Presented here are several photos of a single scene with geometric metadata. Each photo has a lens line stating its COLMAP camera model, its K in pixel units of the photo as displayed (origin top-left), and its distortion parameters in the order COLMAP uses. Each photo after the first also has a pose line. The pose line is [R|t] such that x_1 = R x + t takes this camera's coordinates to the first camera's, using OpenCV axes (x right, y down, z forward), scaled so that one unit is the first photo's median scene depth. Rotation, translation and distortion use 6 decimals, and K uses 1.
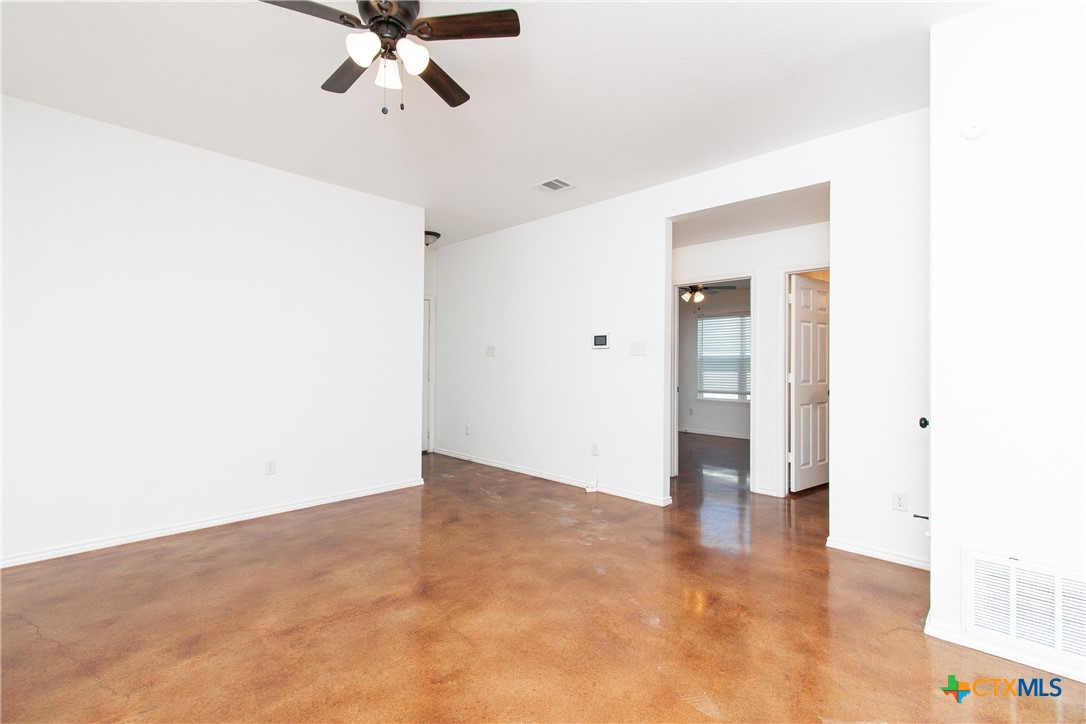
lens RADIAL K [[486.8, 0, 542.7], [0, 486.8, 362.1], [0, 0, 1]] dist [-0.005212, -0.002246]
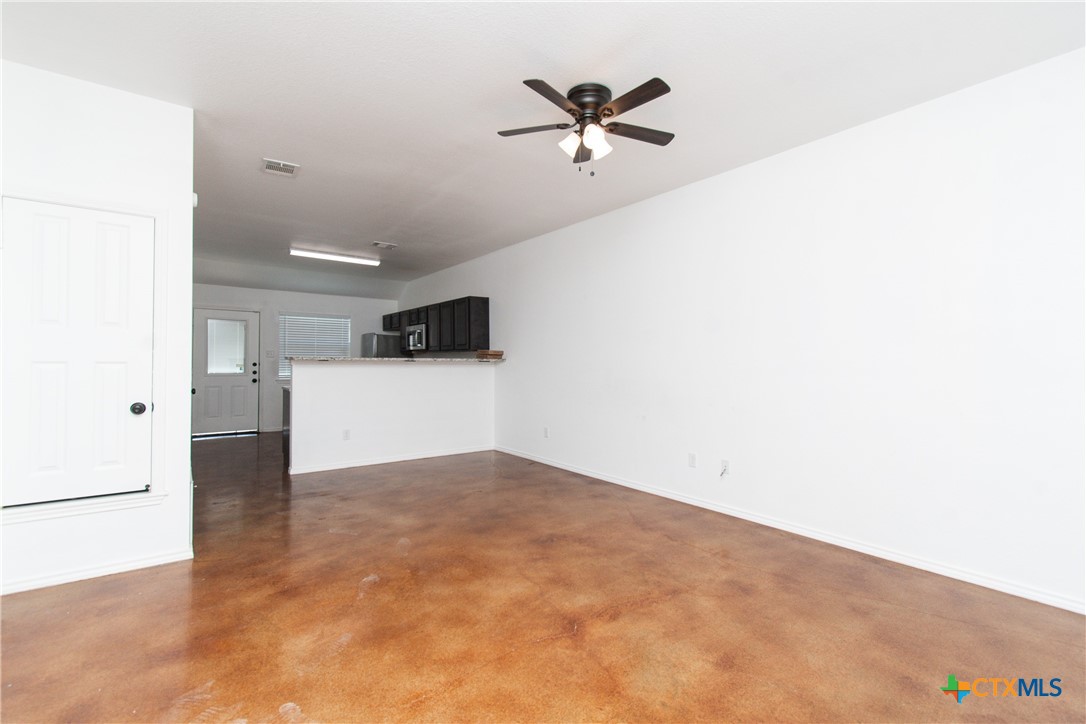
lens RADIAL K [[486.8, 0, 543.3], [0, 486.8, 361.5], [0, 0, 1]] dist [-0.005212, -0.002246]
pose [[-0.989662, -0.011586, 0.142954, -0.355152], [-0.012304, 0.999916, -0.004139, 0.005285], [-0.142894, -0.005856, -0.989721, 2.128707]]
